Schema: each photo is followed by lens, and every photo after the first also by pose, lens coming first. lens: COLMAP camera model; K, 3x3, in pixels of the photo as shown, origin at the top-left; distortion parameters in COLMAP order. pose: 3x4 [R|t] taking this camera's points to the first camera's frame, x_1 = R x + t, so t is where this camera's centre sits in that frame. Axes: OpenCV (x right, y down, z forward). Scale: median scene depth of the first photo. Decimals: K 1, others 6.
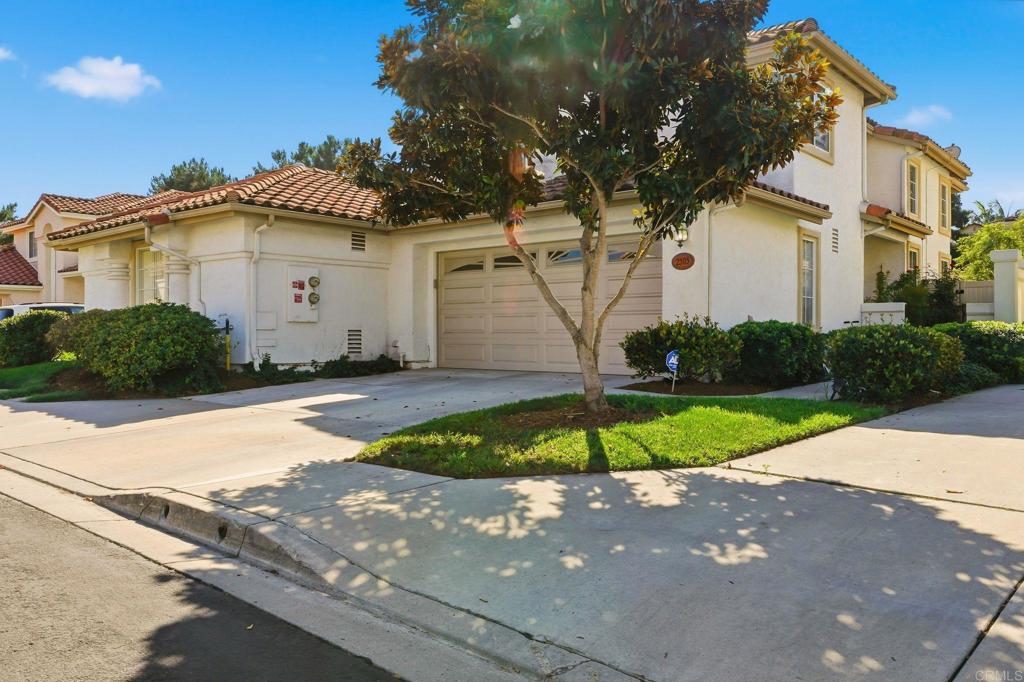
lens RADIAL K [[785.1, 0, 511.8], [0, 785.1, 320.8], [0, 0, 1]] dist [-0.001486, 0.001488]
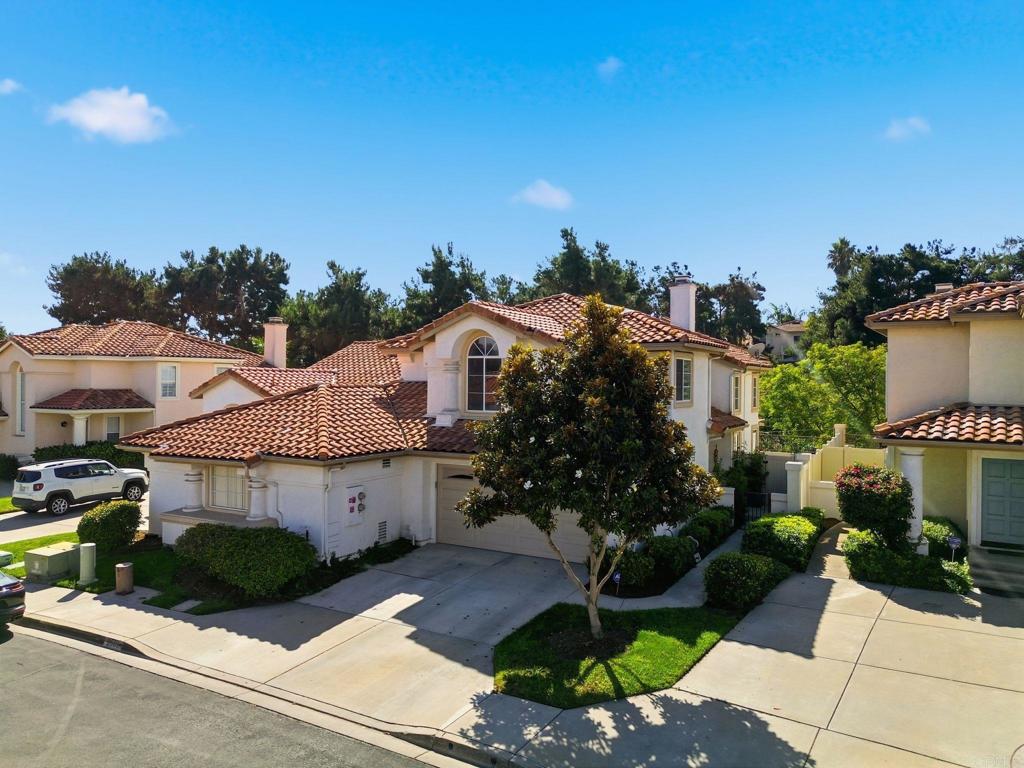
lens RADIAL K [[714.4, 0, 513.1], [0, 714.4, 379.1], [0, 0, 1]] dist [0.078457, -0.077946]
pose [[0.981087, 0.009087, 0.193354, -0.227354], [-0.011882, 0.999841, 0.013300, -0.277733], [-0.193203, -0.015346, 0.981039, -0.345431]]
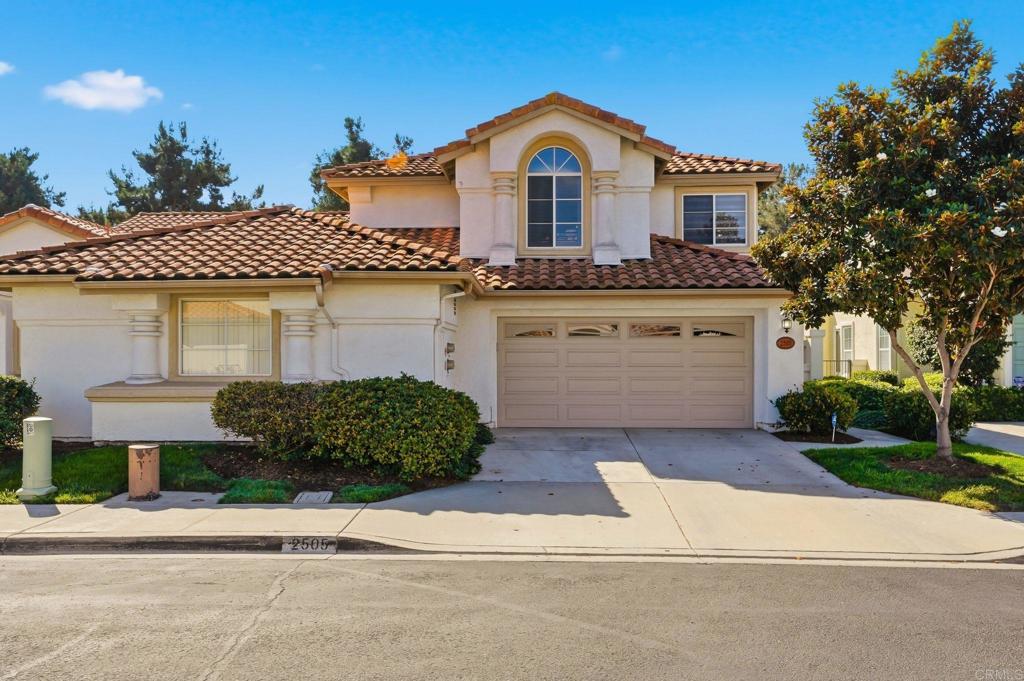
lens RADIAL K [[791.8, 0, 512.0], [0, 791.8, 340.5], [0, 0, 1]] dist [0.001332, -0.001946]
pose [[0.785049, 0.012451, 0.619309, -0.773552], [-0.010307, 0.999922, -0.007037, -0.051105], [-0.619348, -0.000858, 0.785116, 0.173990]]
